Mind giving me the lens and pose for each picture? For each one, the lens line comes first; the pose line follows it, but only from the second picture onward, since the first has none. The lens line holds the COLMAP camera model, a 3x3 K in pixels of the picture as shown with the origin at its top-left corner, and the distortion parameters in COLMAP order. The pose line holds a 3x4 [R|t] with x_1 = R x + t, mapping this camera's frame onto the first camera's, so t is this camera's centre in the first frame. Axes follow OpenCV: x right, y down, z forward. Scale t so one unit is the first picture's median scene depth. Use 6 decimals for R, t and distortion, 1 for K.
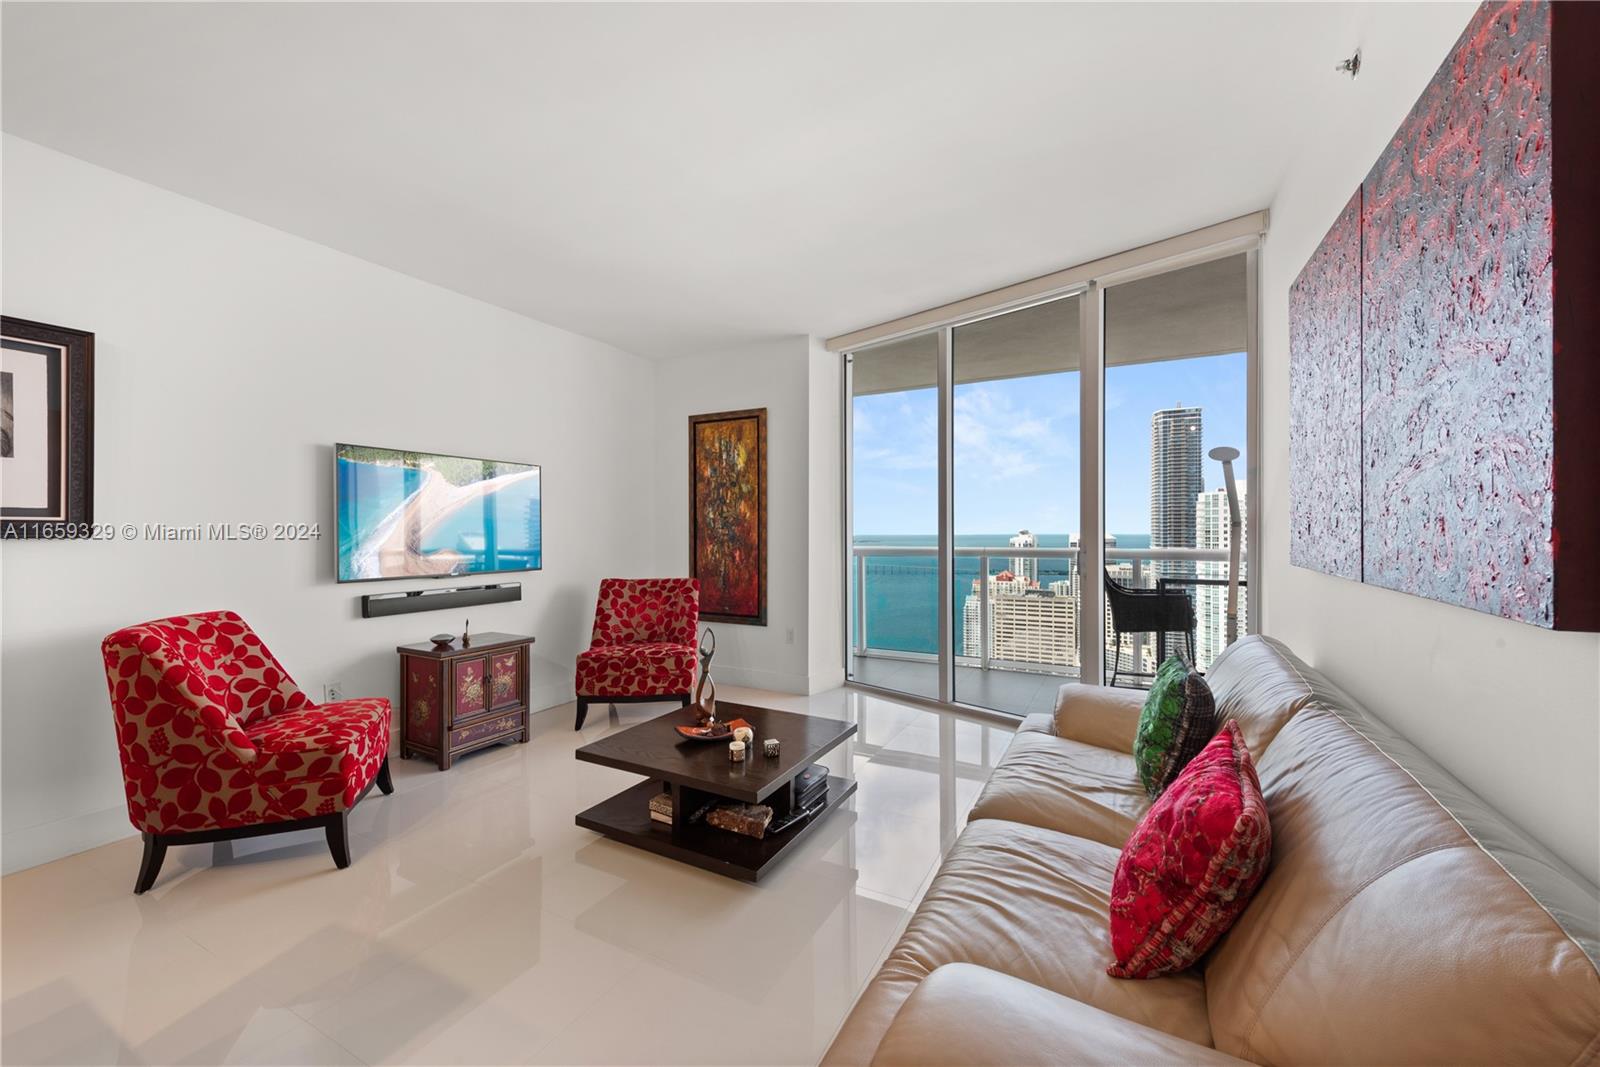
lens RADIAL K [[619.8, 0, 799.1], [0, 619.8, 532.4], [0, 0, 1]] dist [0.012227, -0.004807]
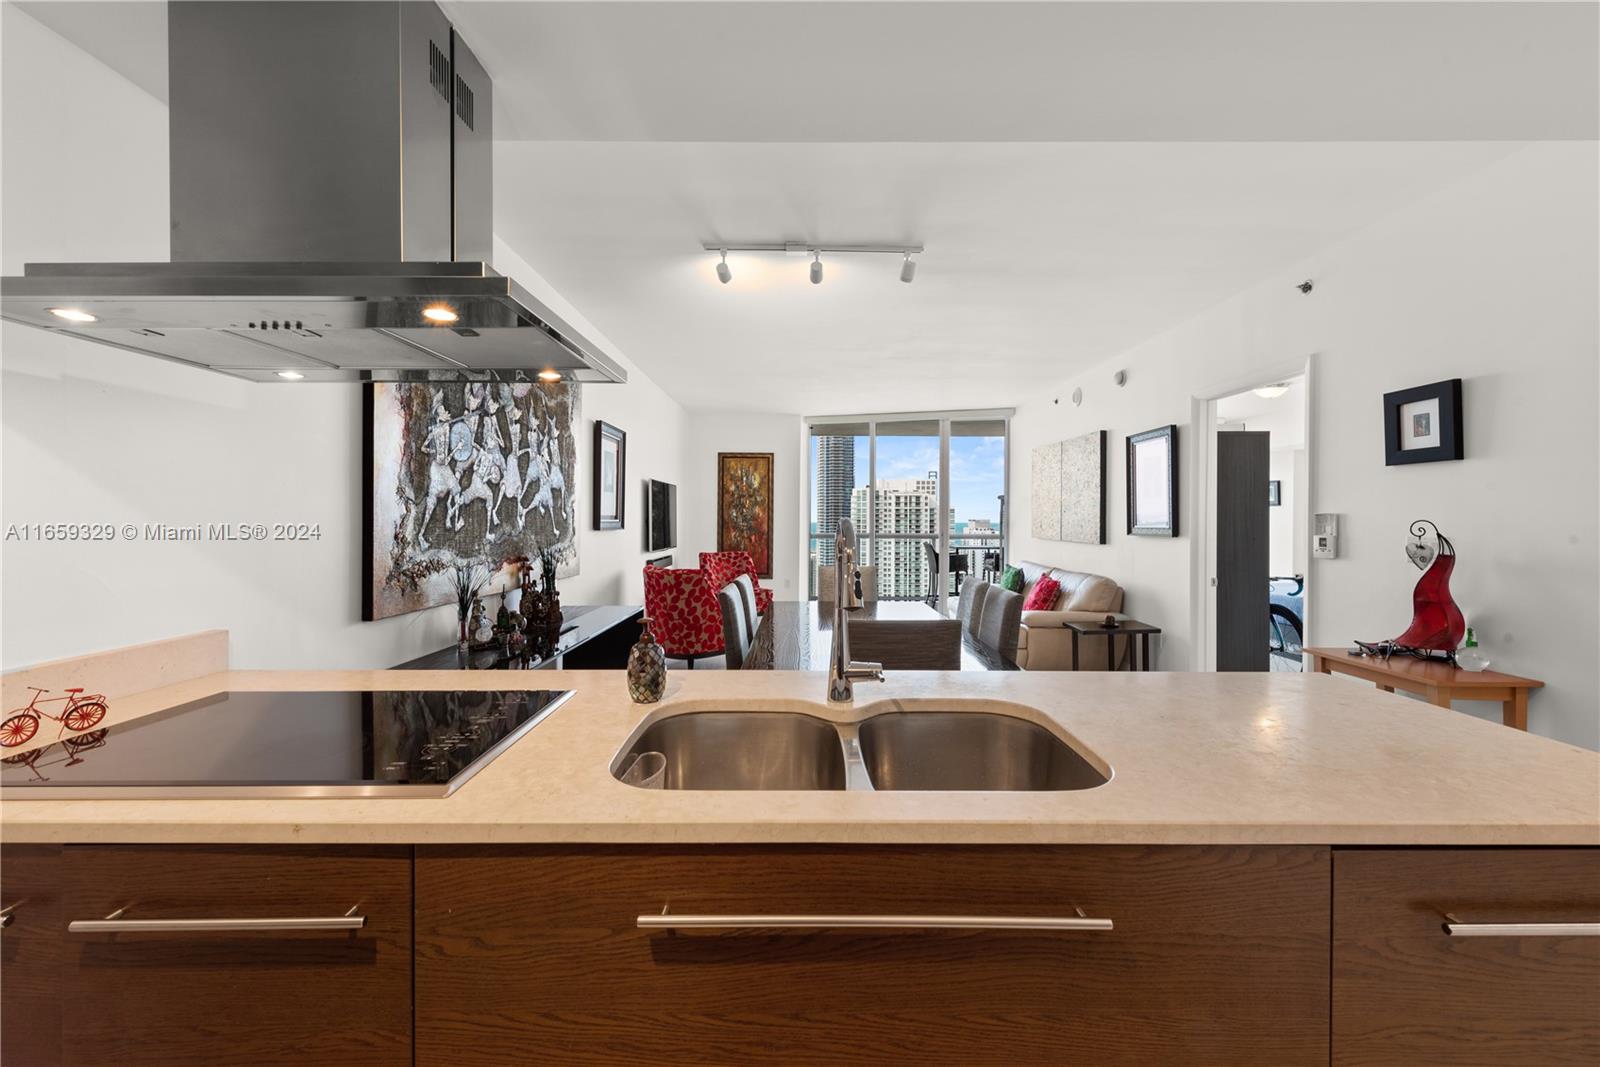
lens RADIAL K [[618.6, 0, 811.1], [0, 618.6, 525.0], [0, 0, 1]] dist [-0.001367, -0.000223]
pose [[0.875471, 0.002053, 0.483266, -1.006251], [-0.005949, 0.999961, 0.006529, -0.014219], [-0.483234, -0.008591, 0.875449, -0.714349]]
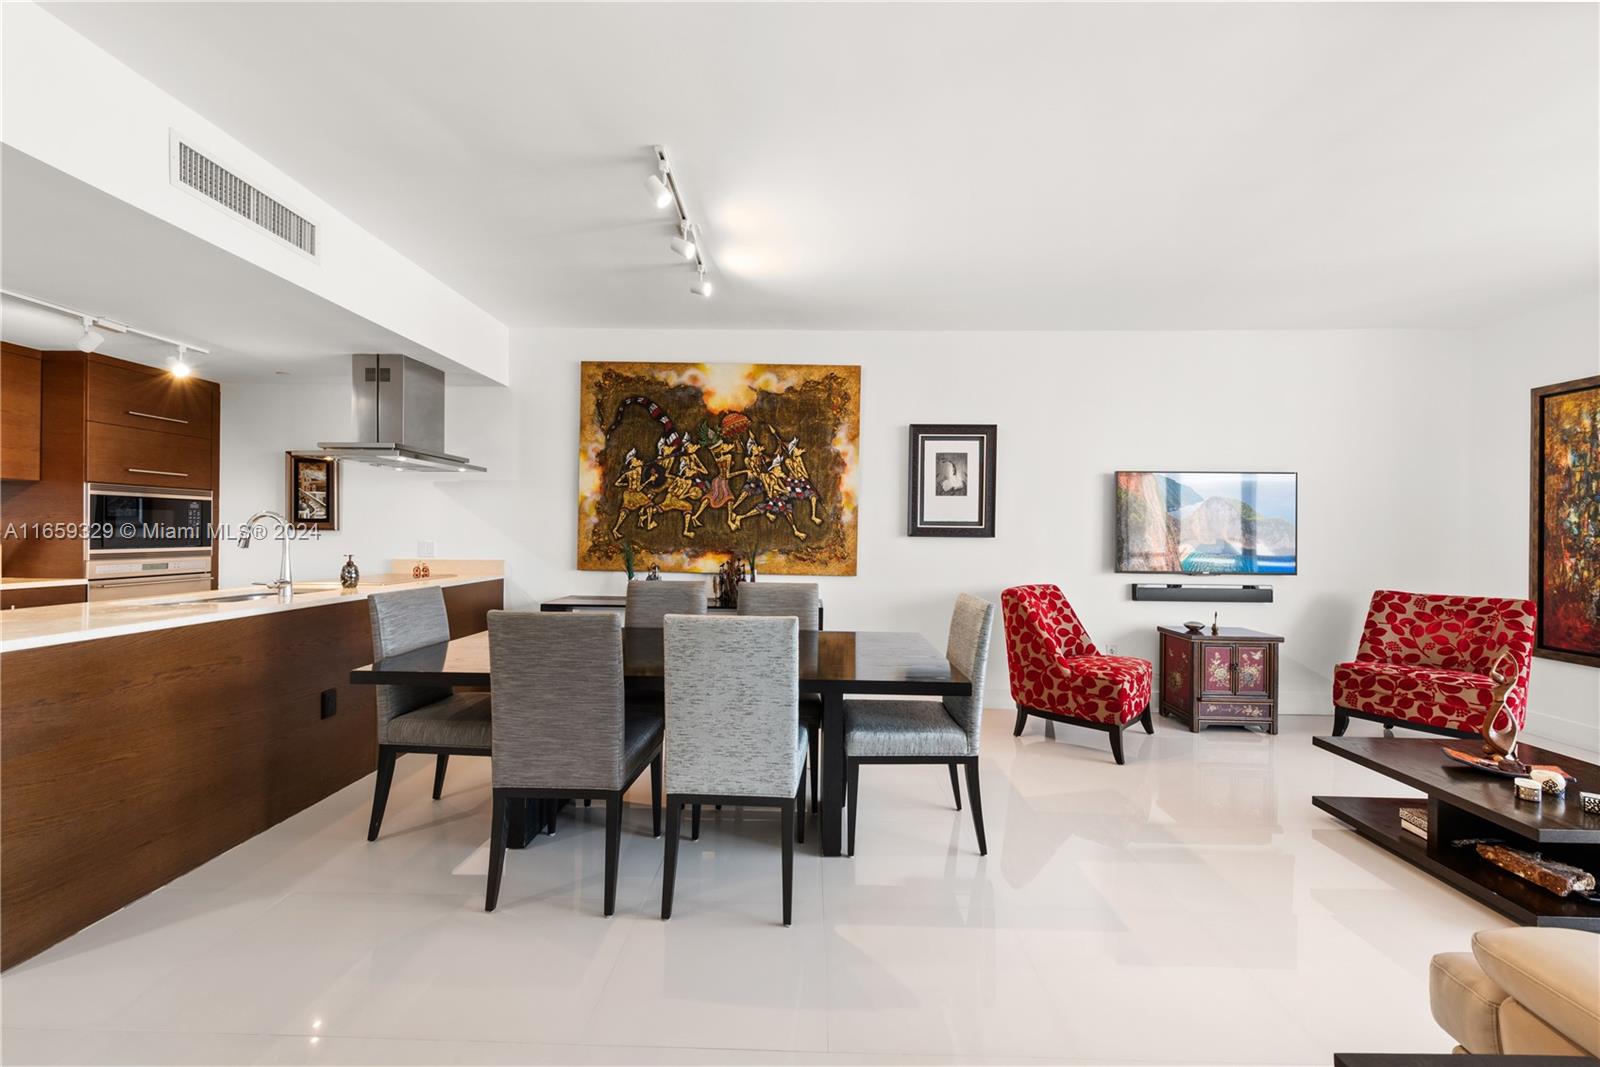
lens RADIAL K [[619.8, 0, 799.1], [0, 619.8, 532.4], [0, 0, 1]] dist [0.012227, -0.004807]
pose [[0.452312, 0.006324, -0.891837, 0.137345], [-0.012990, 0.999915, 0.000502, 0.000892], [0.891765, 0.011358, 0.452356, -0.202984]]
